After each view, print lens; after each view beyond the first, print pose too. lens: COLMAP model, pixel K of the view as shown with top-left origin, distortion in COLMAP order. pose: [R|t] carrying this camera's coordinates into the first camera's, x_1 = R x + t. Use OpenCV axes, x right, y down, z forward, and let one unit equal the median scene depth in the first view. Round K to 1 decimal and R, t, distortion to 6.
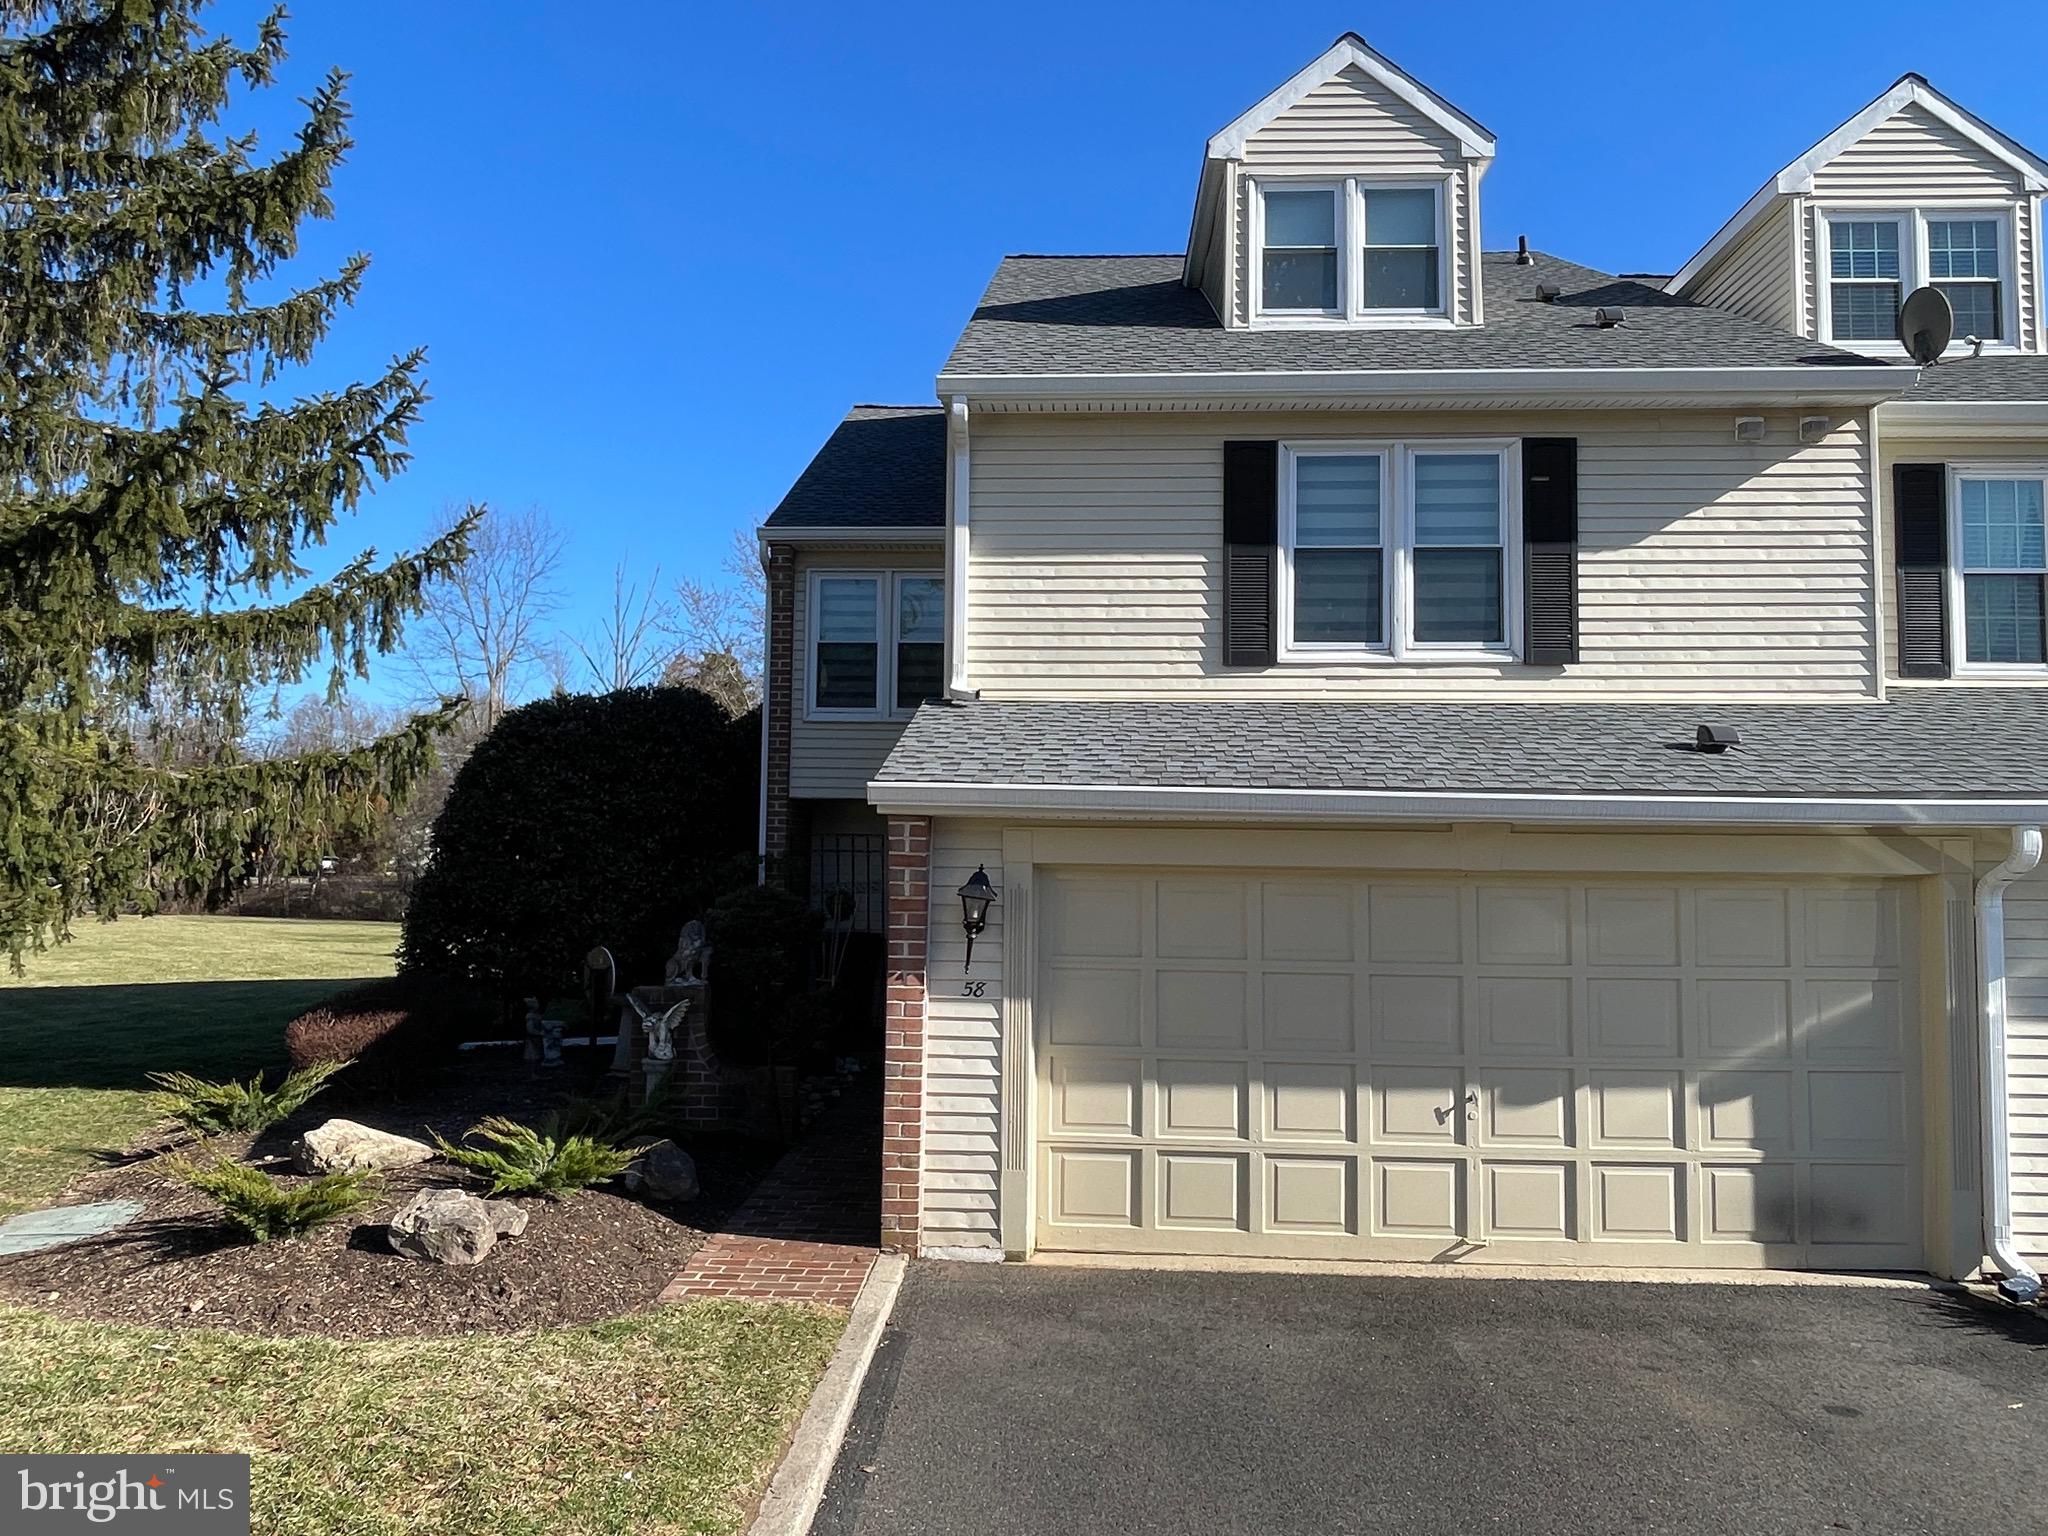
lens RADIAL K [[1329.9, 0, 1033.7], [0, 1329.9, 771.7], [0, 0, 1]] dist [0.001339, -0.011284]
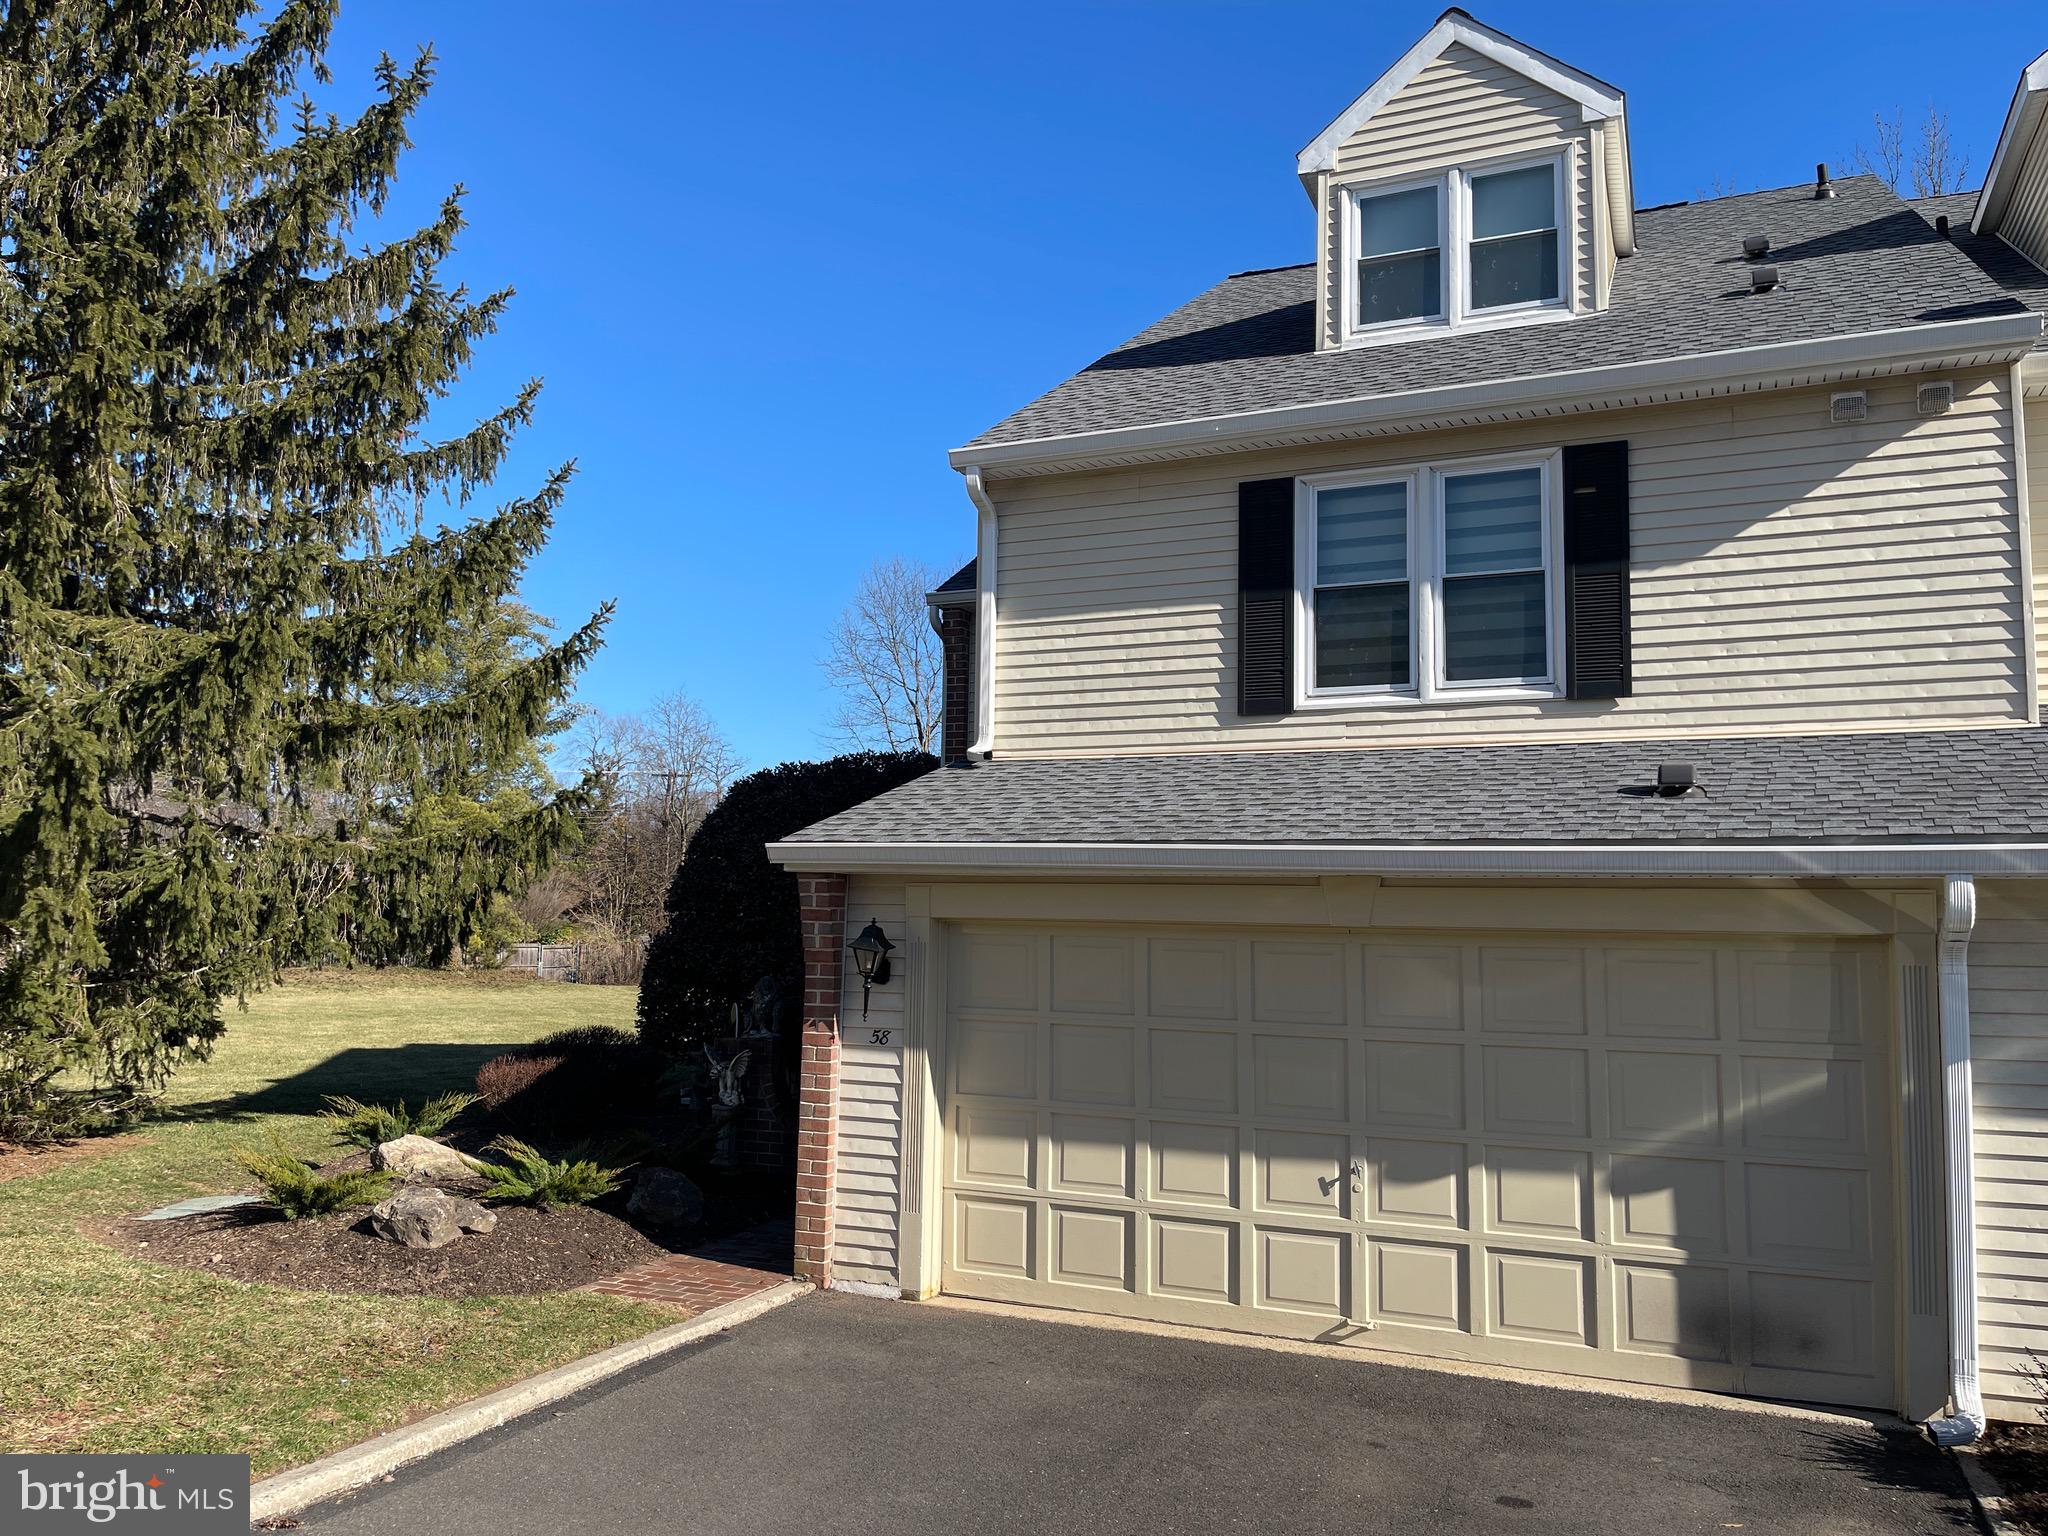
lens RADIAL K [[1554.3, 0, 1034.5], [0, 1554.3, 767.0], [0, 0, 1]] dist [0.056412, -0.081727]
pose [[0.934626, -0.032532, -0.354140, 0.456030], [0.017036, 0.998760, -0.046787, 0.007433], [0.355223, 0.037696, 0.934021, -0.111627]]
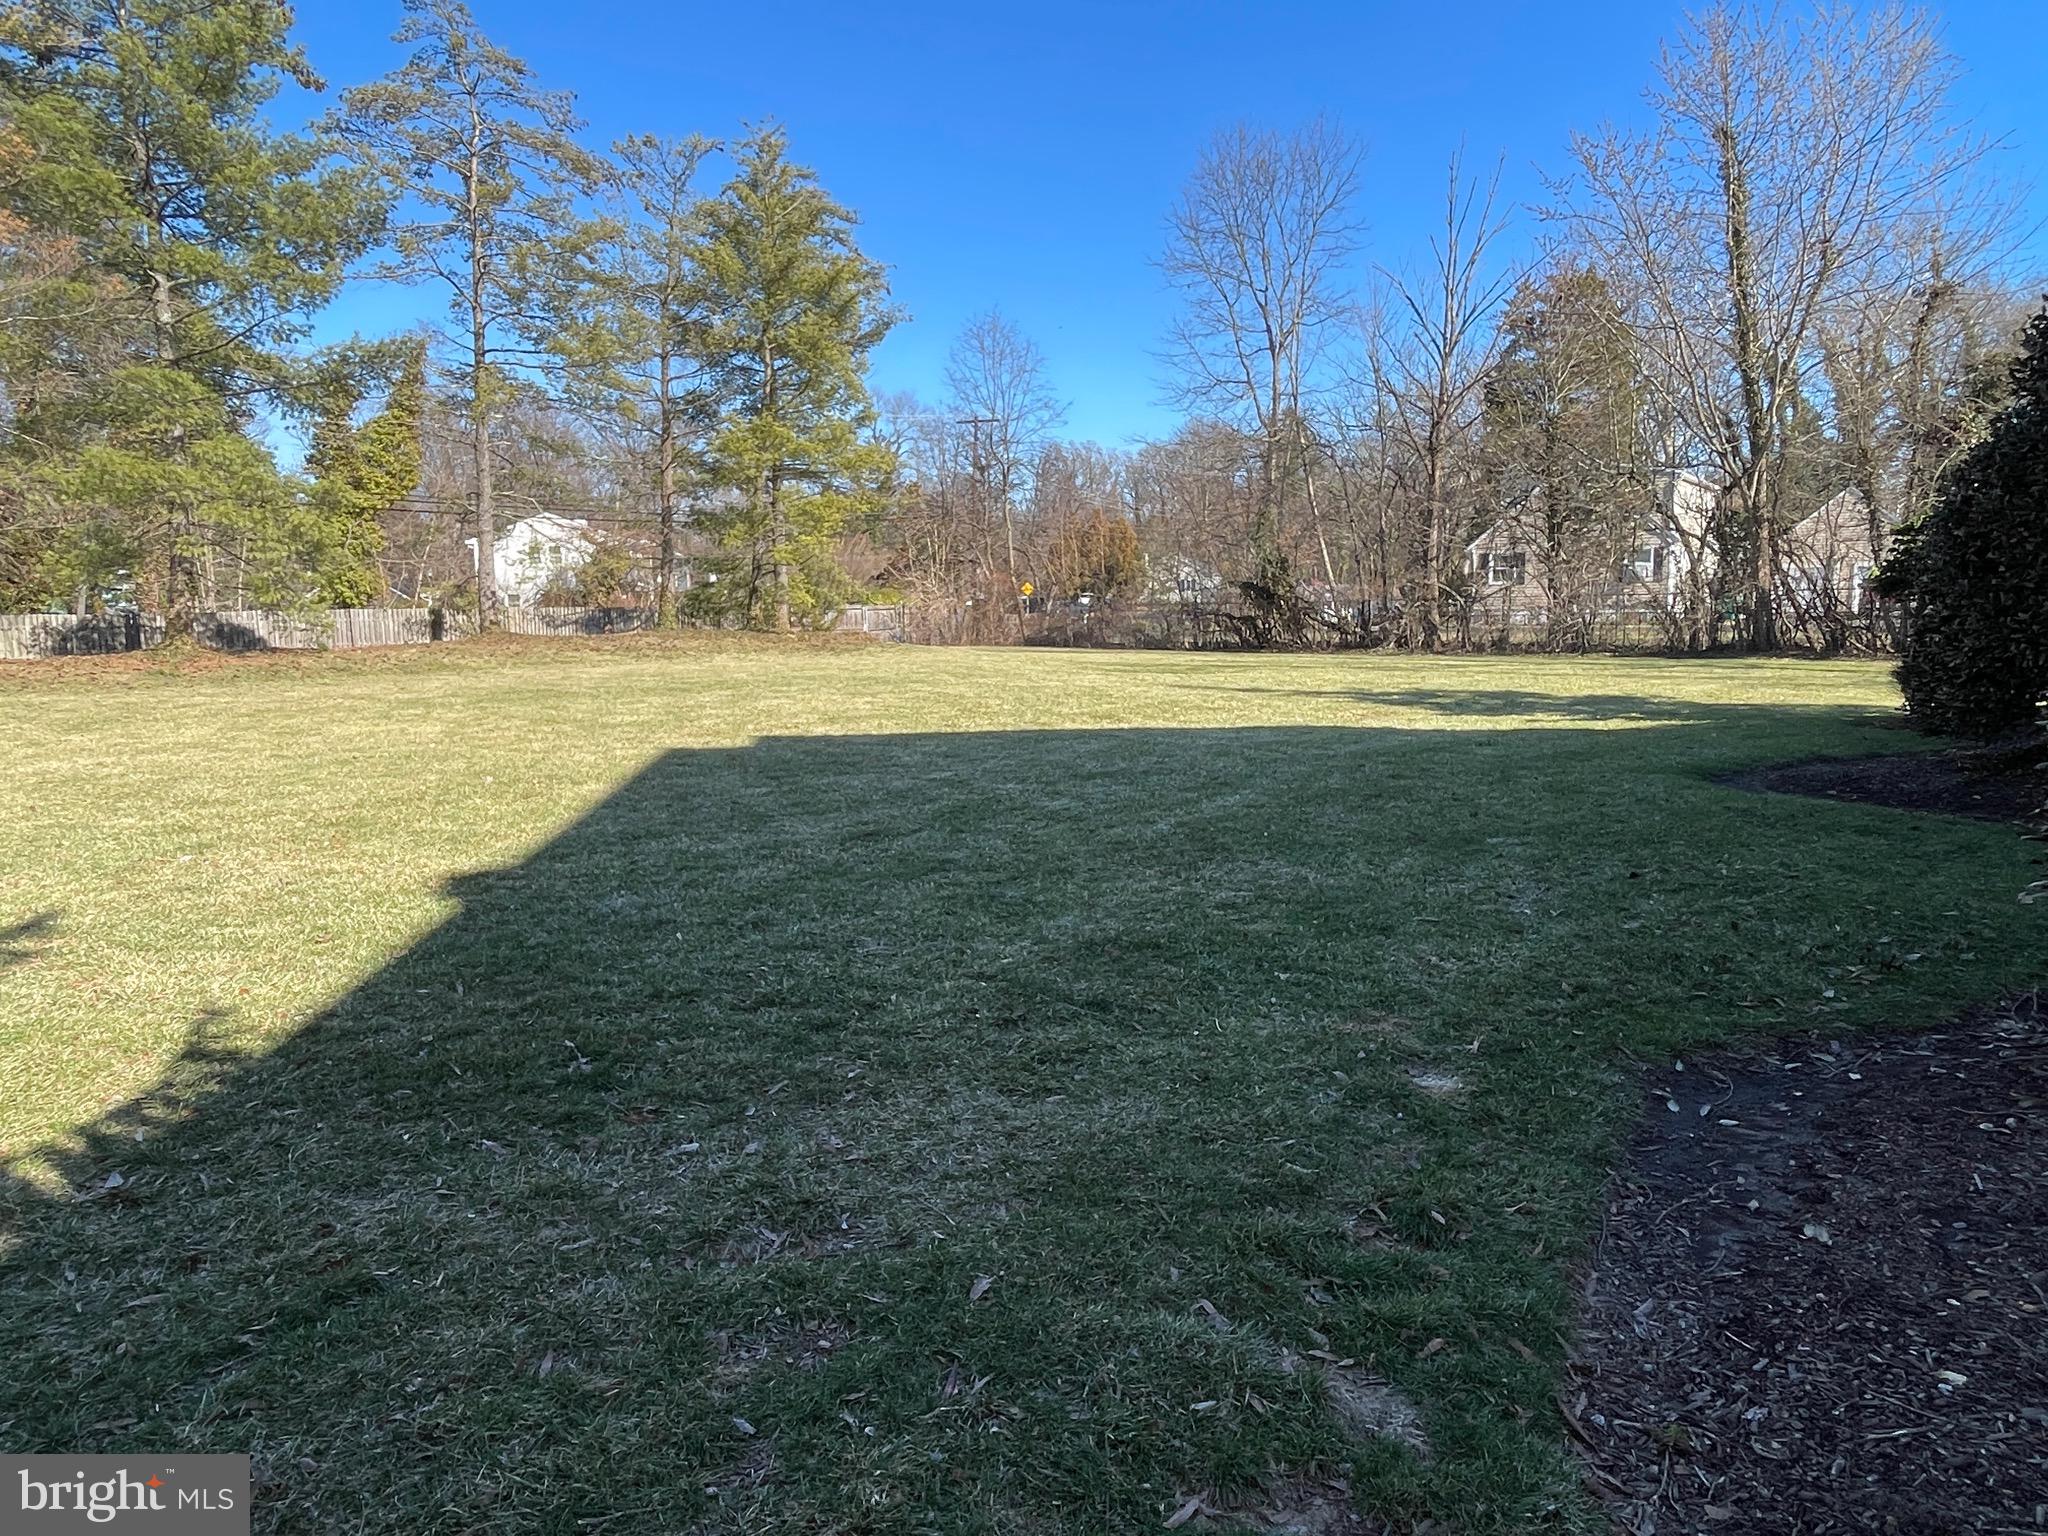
lens RADIAL K [[1329.9, 0, 1014.9], [0, 1329.9, 778.4], [0, 0, 1]] dist [0.001339, -0.011284]
pose [[0.863076, 0.039124, -0.503556, -0.890215], [0.062898, 0.980909, 0.184017, 0.181406], [0.501142, -0.190493, 0.844138, 1.311603]]
